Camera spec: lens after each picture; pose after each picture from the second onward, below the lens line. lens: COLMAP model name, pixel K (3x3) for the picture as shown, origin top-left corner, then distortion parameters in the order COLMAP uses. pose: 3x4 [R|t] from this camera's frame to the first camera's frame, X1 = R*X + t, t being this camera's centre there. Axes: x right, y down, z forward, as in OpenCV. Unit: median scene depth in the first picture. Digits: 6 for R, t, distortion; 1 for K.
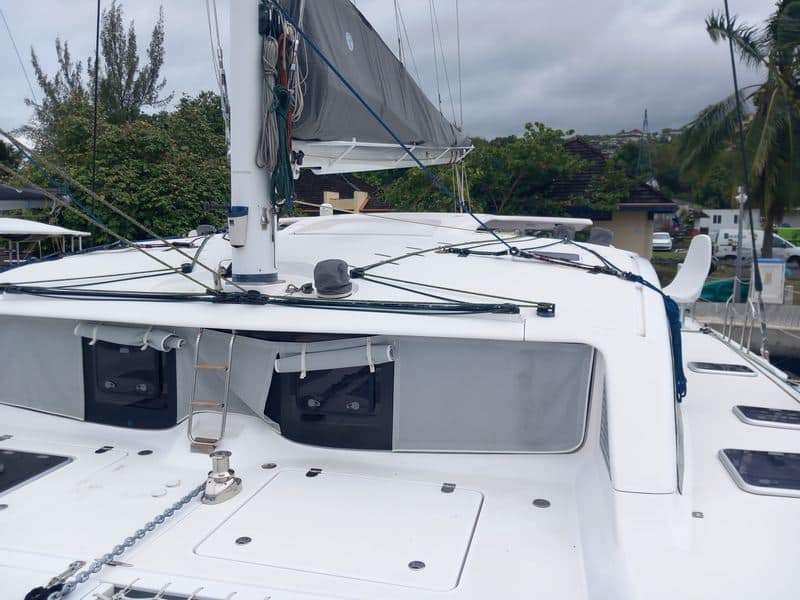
lens RADIAL K [[630.4, 0, 400.9], [0, 630.4, 288.8], [0, 0, 1]] dist [0.070465, -0.114872]
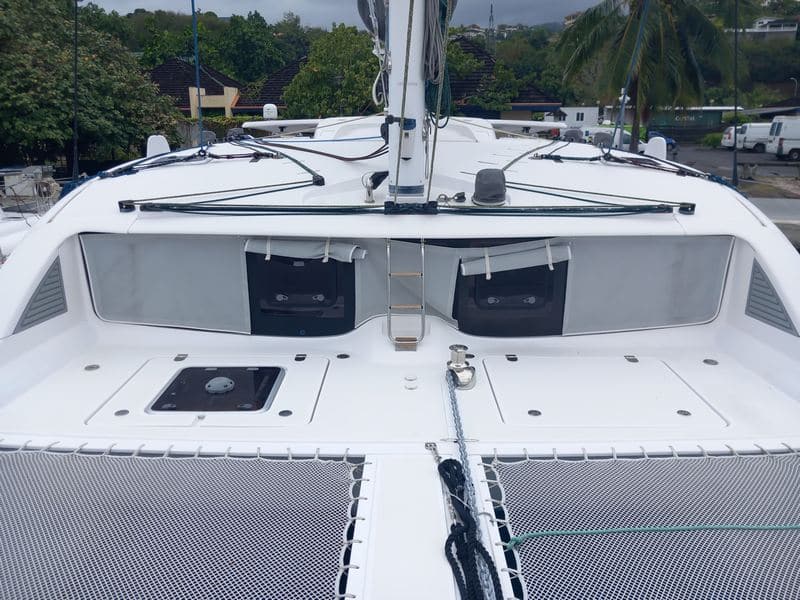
lens RADIAL K [[628.5, 0, 400.0], [0, 628.5, 300.0], [0, 0, 1]] dist [0.006474, 0.000138]
pose [[0.969146, -0.072179, 0.235684, -0.530502], [0.030058, 0.983637, 0.177638, -0.022035], [-0.244649, -0.165073, 0.955457, -0.023617]]
